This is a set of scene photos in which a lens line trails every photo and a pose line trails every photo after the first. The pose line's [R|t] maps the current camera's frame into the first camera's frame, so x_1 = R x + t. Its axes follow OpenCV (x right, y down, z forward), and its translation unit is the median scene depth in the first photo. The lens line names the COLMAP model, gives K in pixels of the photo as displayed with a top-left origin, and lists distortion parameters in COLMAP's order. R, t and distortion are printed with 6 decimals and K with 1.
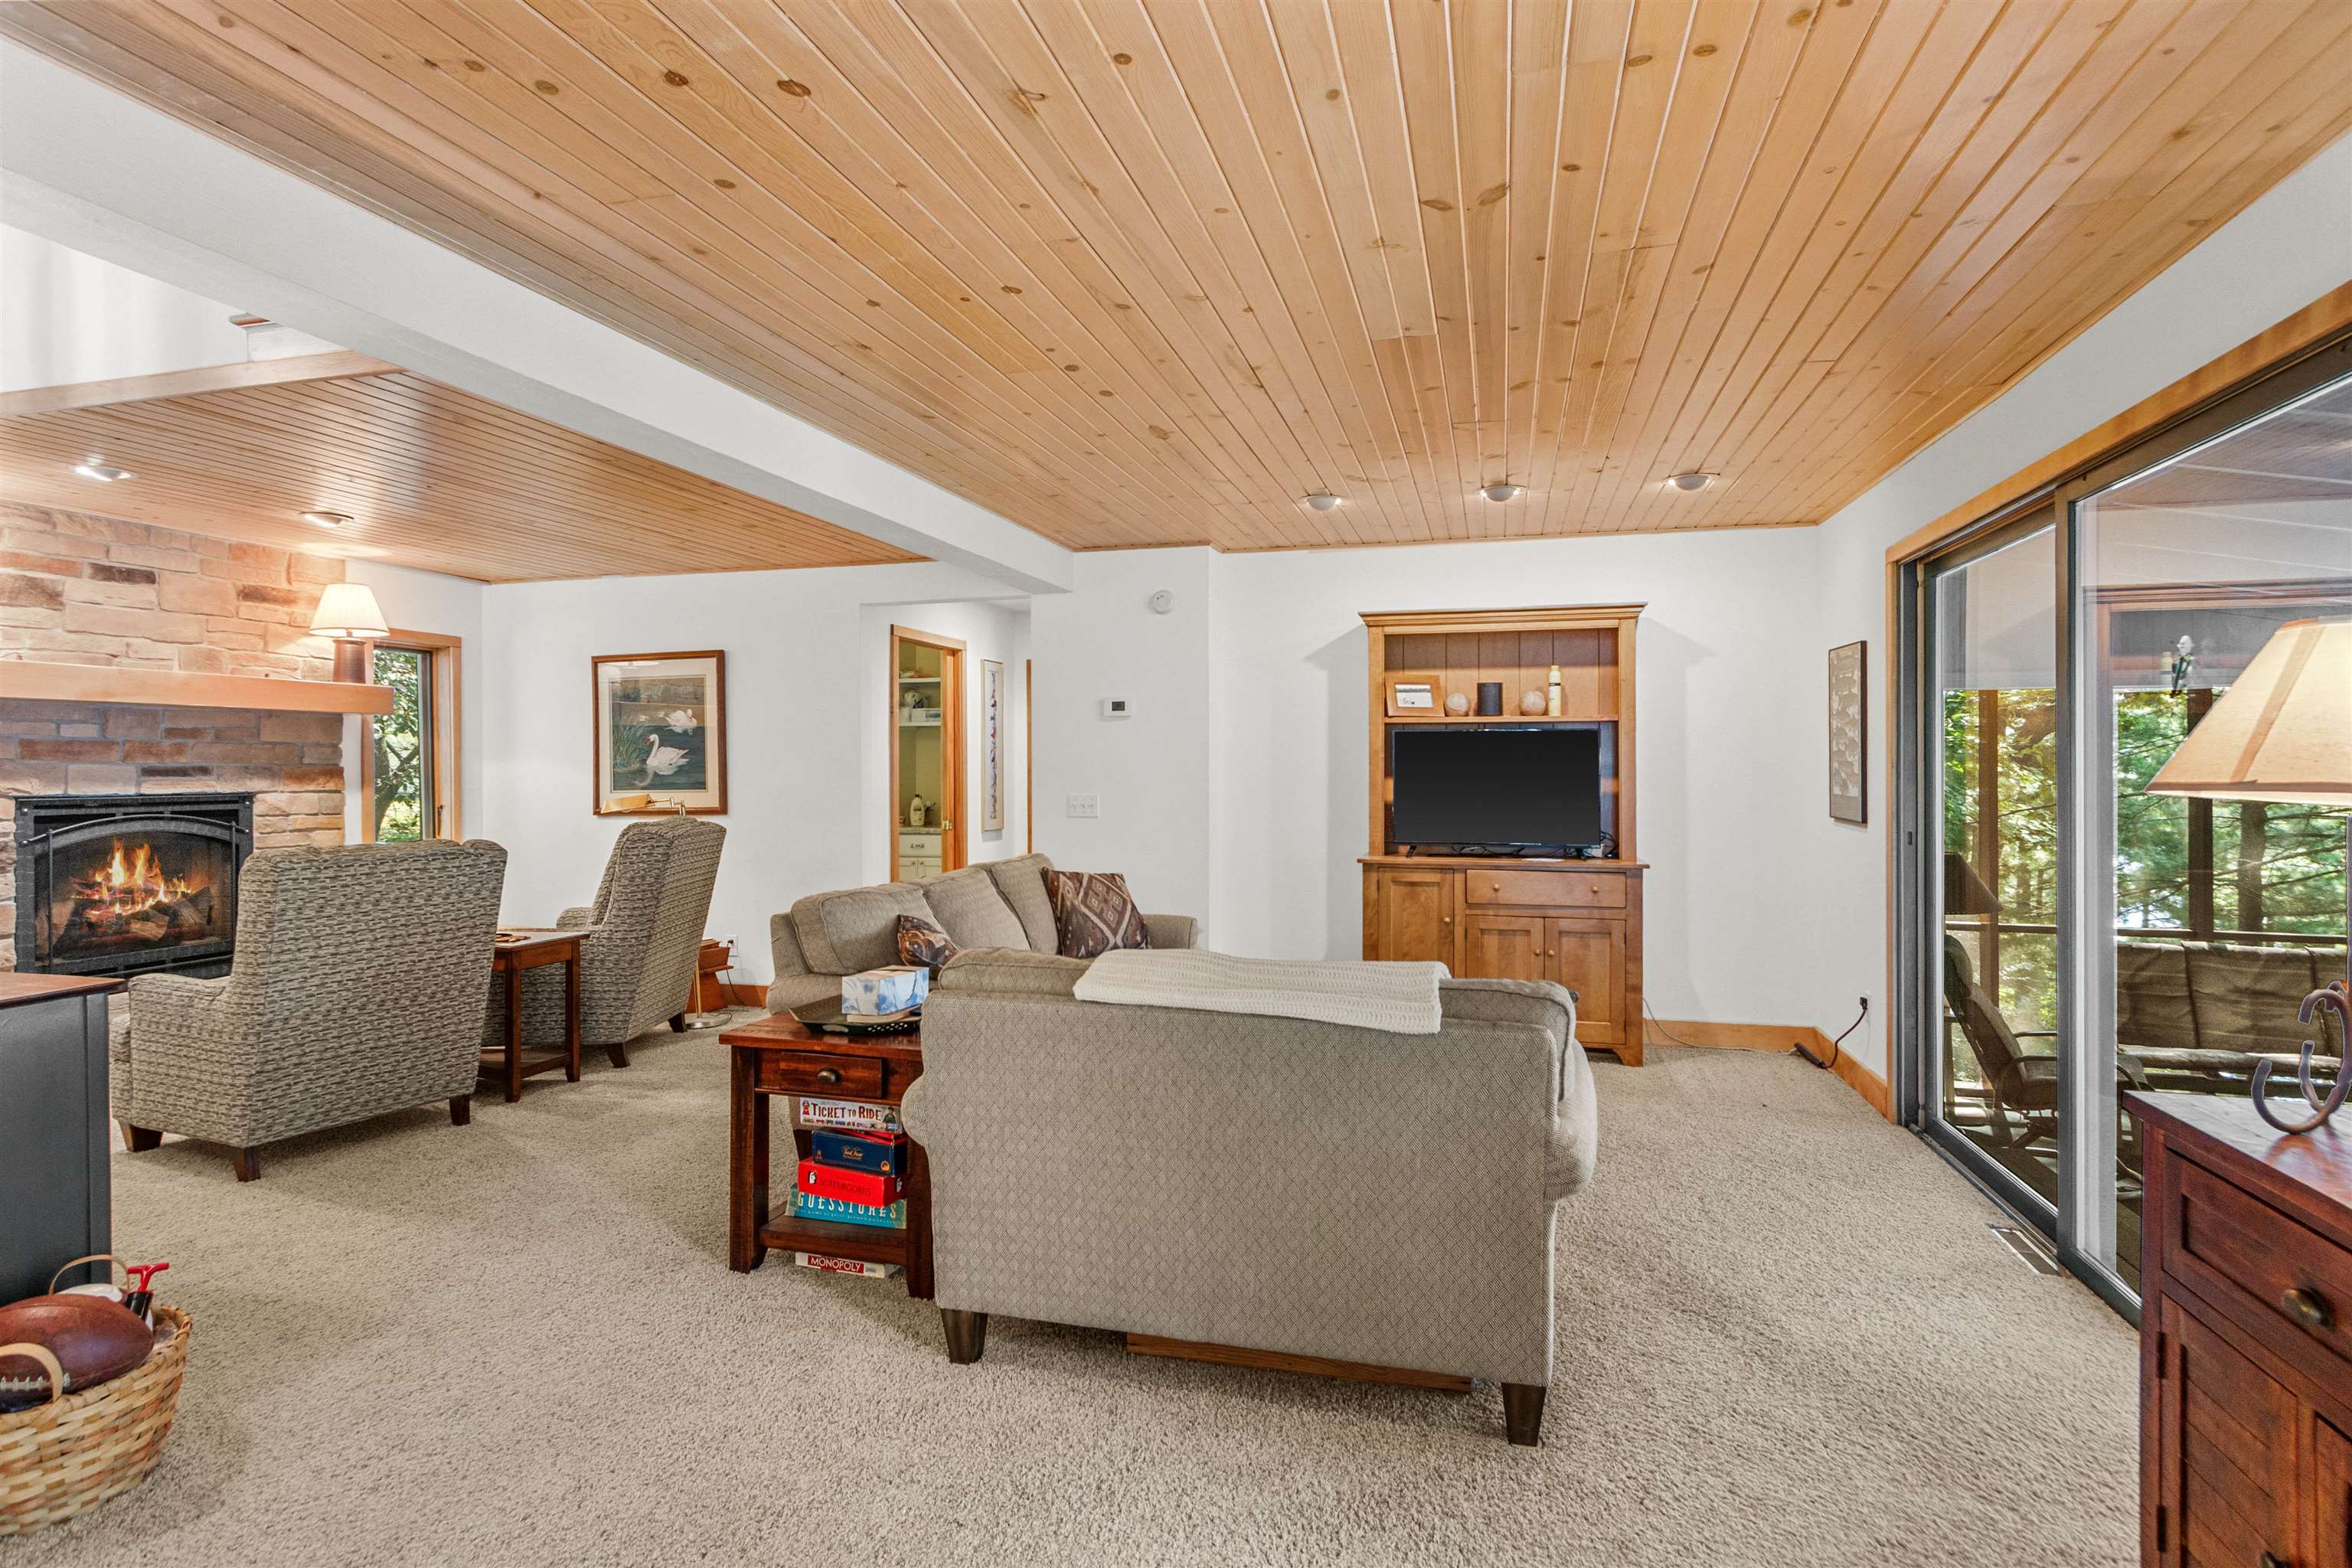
lens RADIAL K [[1192.9, 0, 1181.4], [0, 1192.9, 763.9], [0, 0, 1]] dist [0.008122, -0.000719]
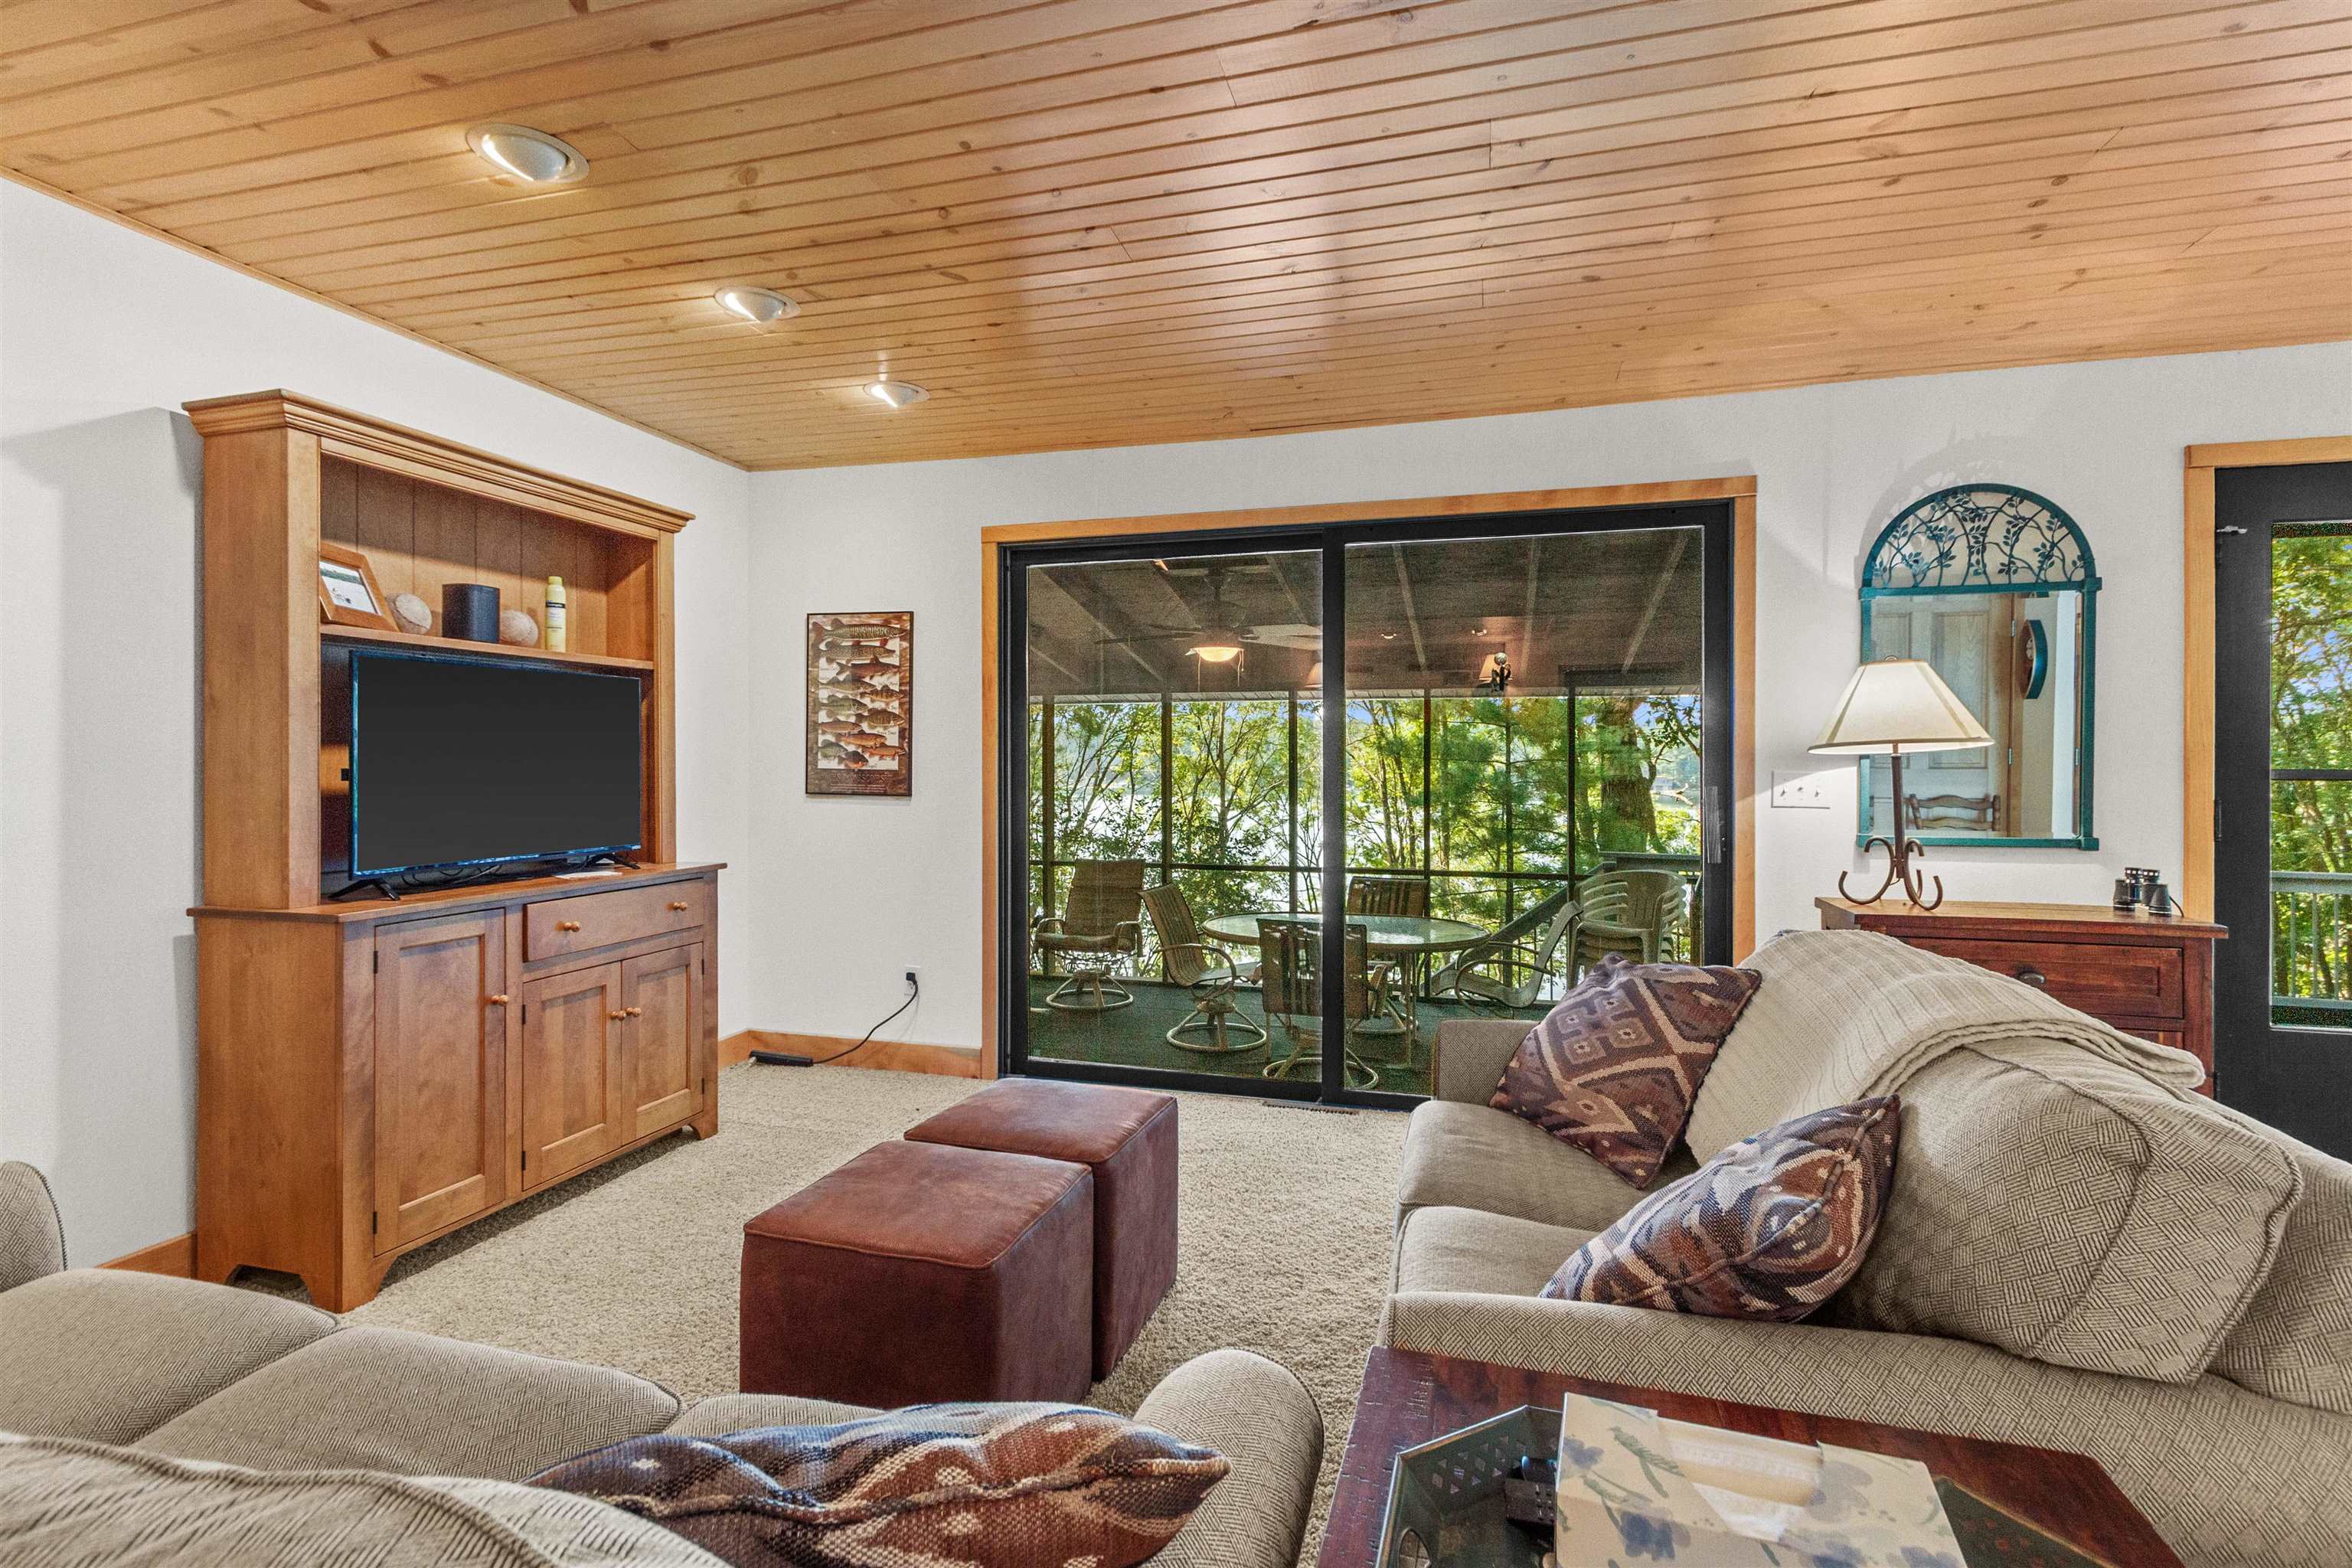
lens RADIAL K [[1087.4, 0, 1179.8], [0, 1087.4, 762.8], [0, 0, 1]] dist [0.007200, 0.000039]
pose [[0.016346, -0.000937, 0.999866, -0.282370], [-0.003361, 0.999994, 0.000992, 0.017821], [-0.999861, -0.003377, 0.016342, 0.665514]]
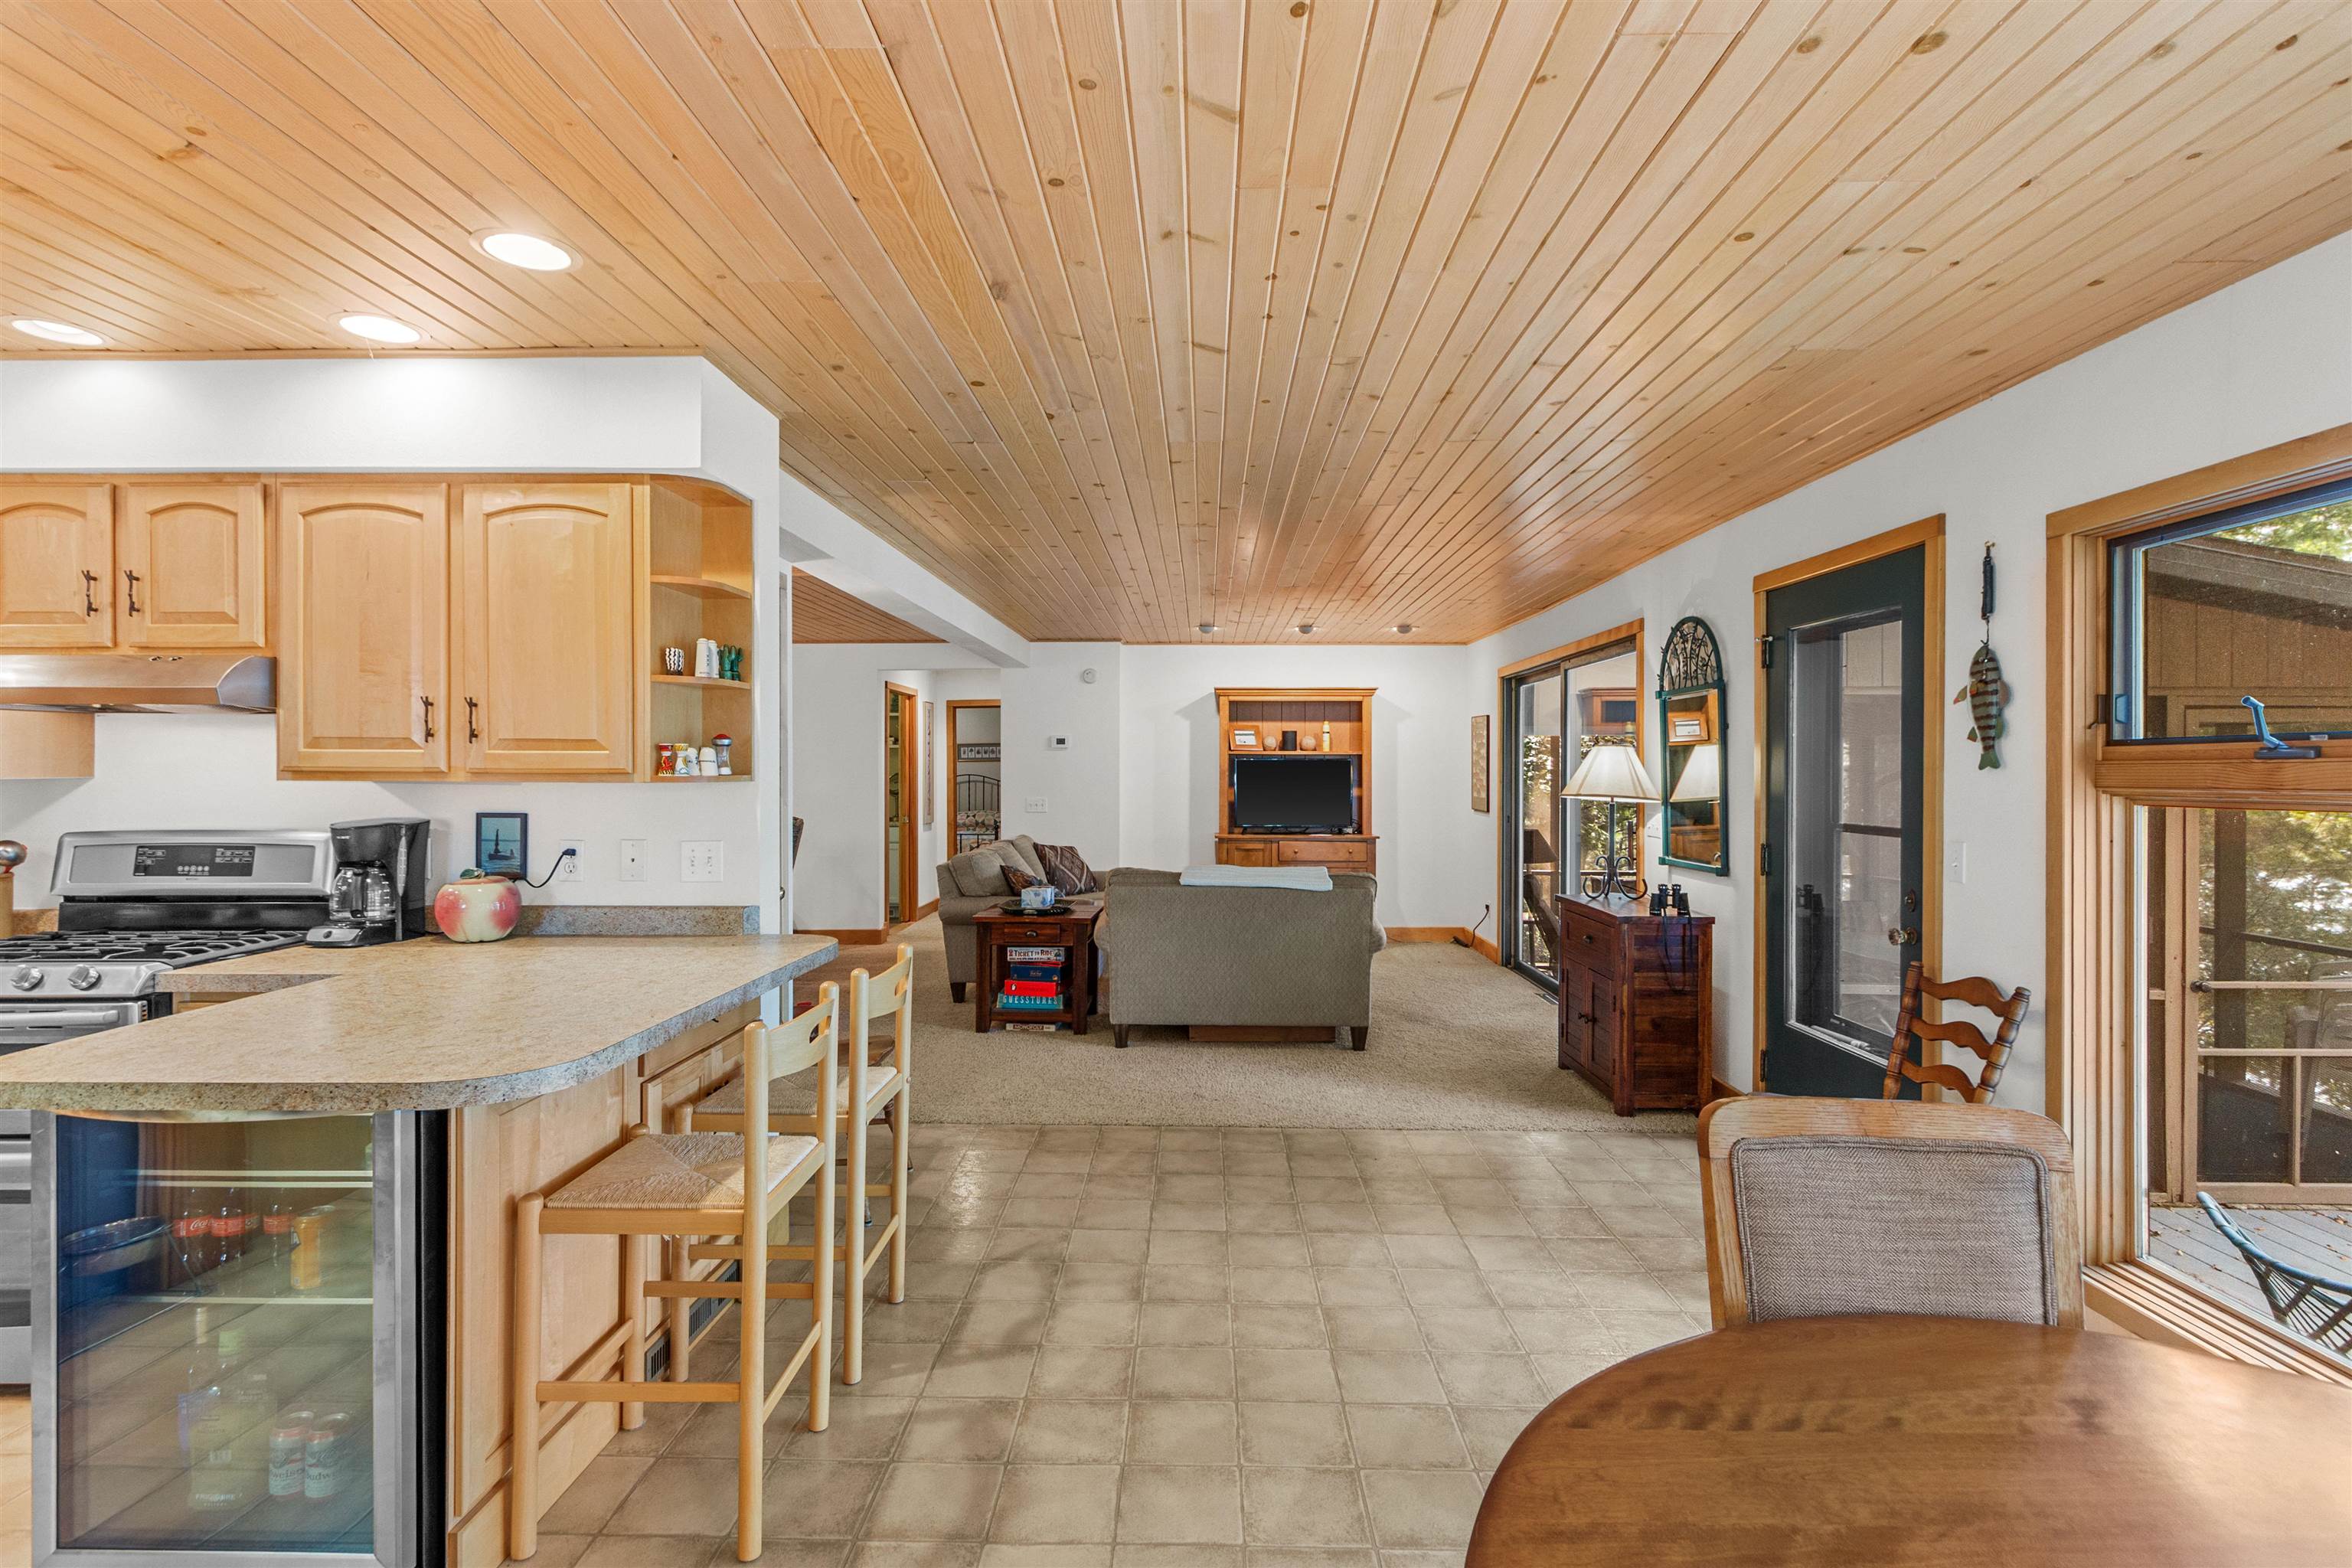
lens RADIAL K [[1125.2, 0, 1184.6], [0, 1125.2, 779.7], [0, 0, 1]] dist [0.001796, 0.000035]
pose [[0.970501, 0.001168, 0.241093, -0.277265], [-0.003603, 0.999947, 0.009661, -0.014332], [-0.241069, -0.010244, 0.970454, -0.523303]]
